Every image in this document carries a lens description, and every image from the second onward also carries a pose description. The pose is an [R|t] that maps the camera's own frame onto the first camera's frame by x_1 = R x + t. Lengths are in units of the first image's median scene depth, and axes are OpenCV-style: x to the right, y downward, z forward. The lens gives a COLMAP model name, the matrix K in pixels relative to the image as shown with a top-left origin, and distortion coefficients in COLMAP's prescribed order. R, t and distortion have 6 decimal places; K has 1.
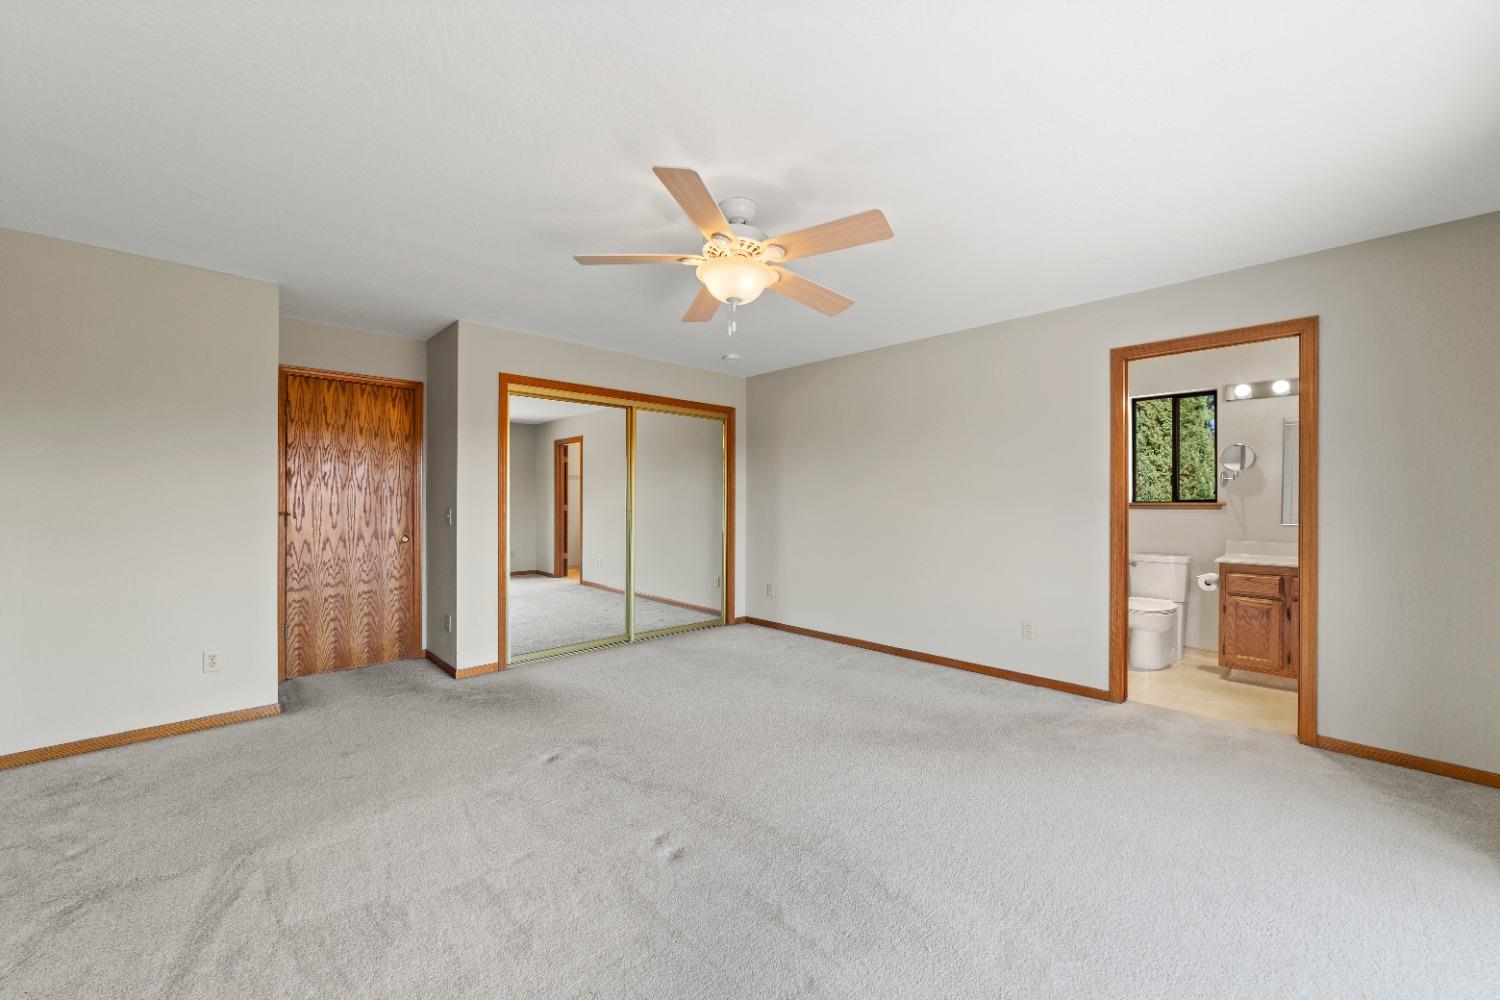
lens RADIAL K [[580.1, 0, 744.5], [0, 580.1, 499.2], [0, 0, 1]] dist [-0.024694, 0.009852]
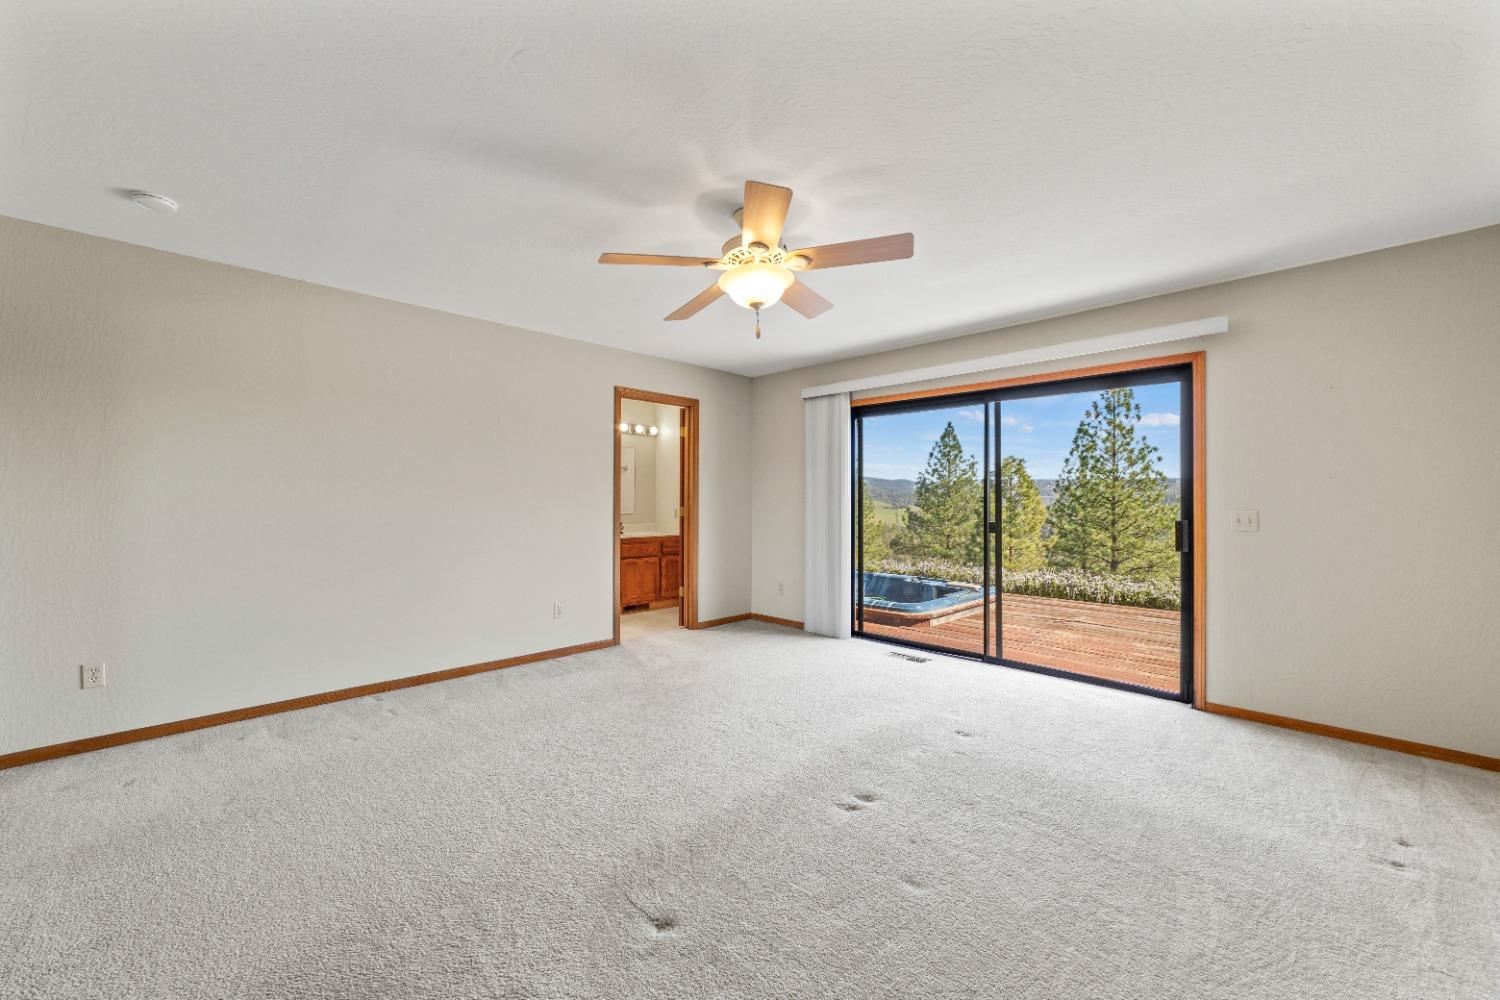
lens RADIAL K [[580.1, 0, 744.5], [0, 580.1, 499.2], [0, 0, 1]] dist [-0.024694, 0.009852]
pose [[-0.017539, -0.004897, 0.999834, -0.607771], [-0.008189, 0.999955, 0.004754, -0.001599], [-0.999813, -0.008104, -0.017578, 0.599720]]
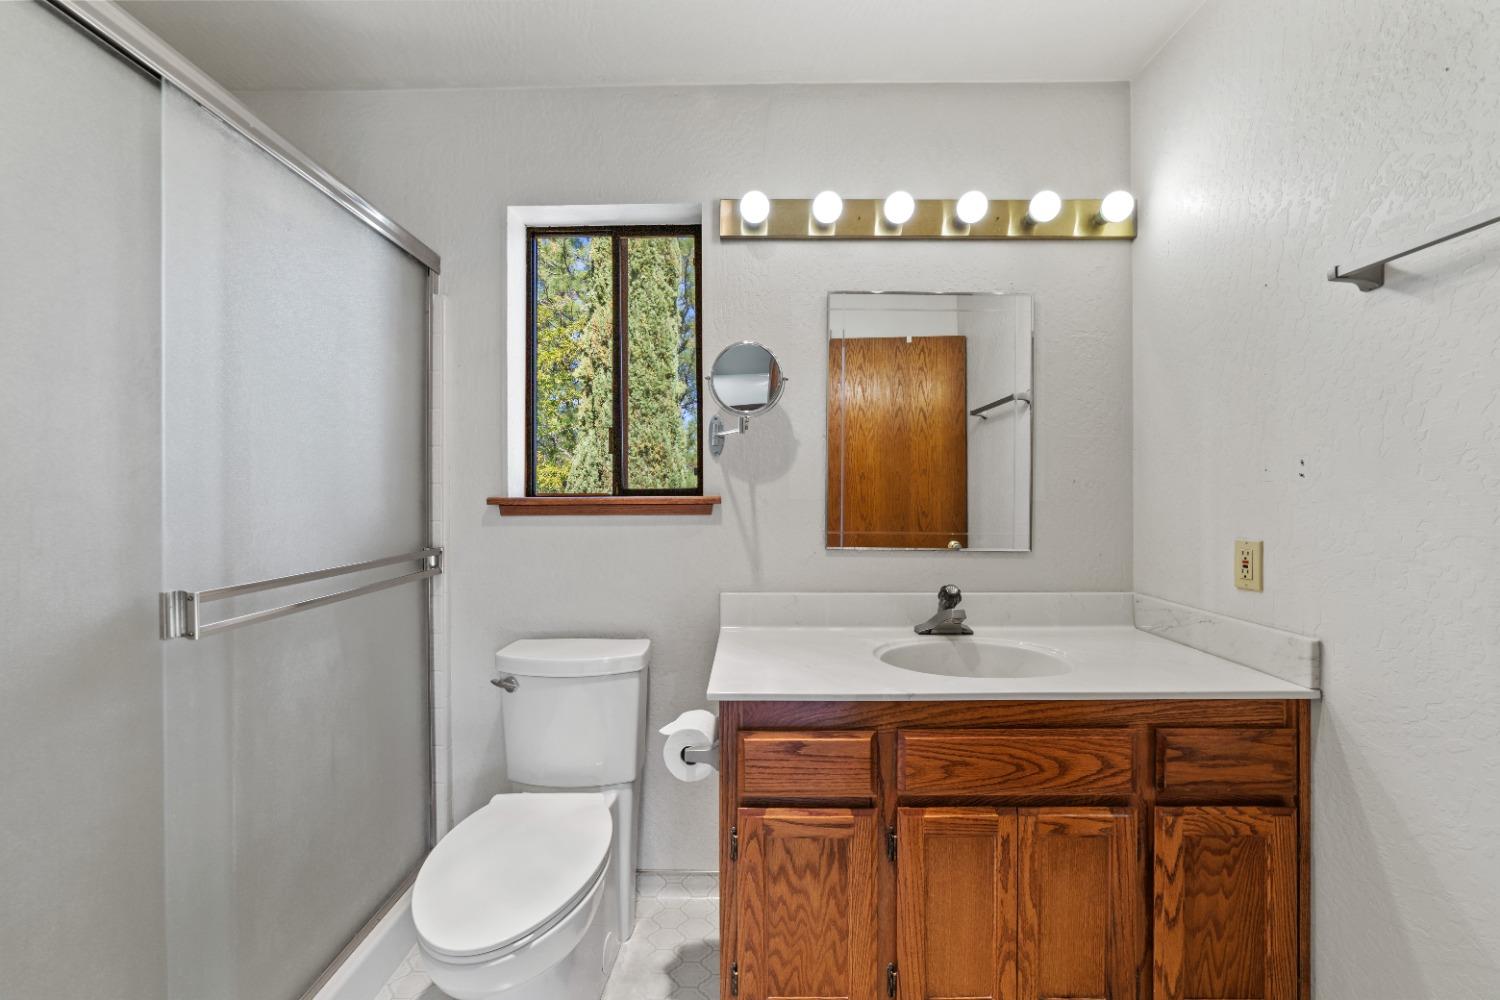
lens RADIAL K [[580.1, 0, 744.5], [0, 580.1, 499.2], [0, 0, 1]] dist [-0.024694, 0.009852]
pose [[0.699890, -0.011455, 0.714159, 0.590985], [0.000963, 0.999886, 0.015094, 0.001796], [-0.714250, -0.009876, 0.699821, 0.739952]]
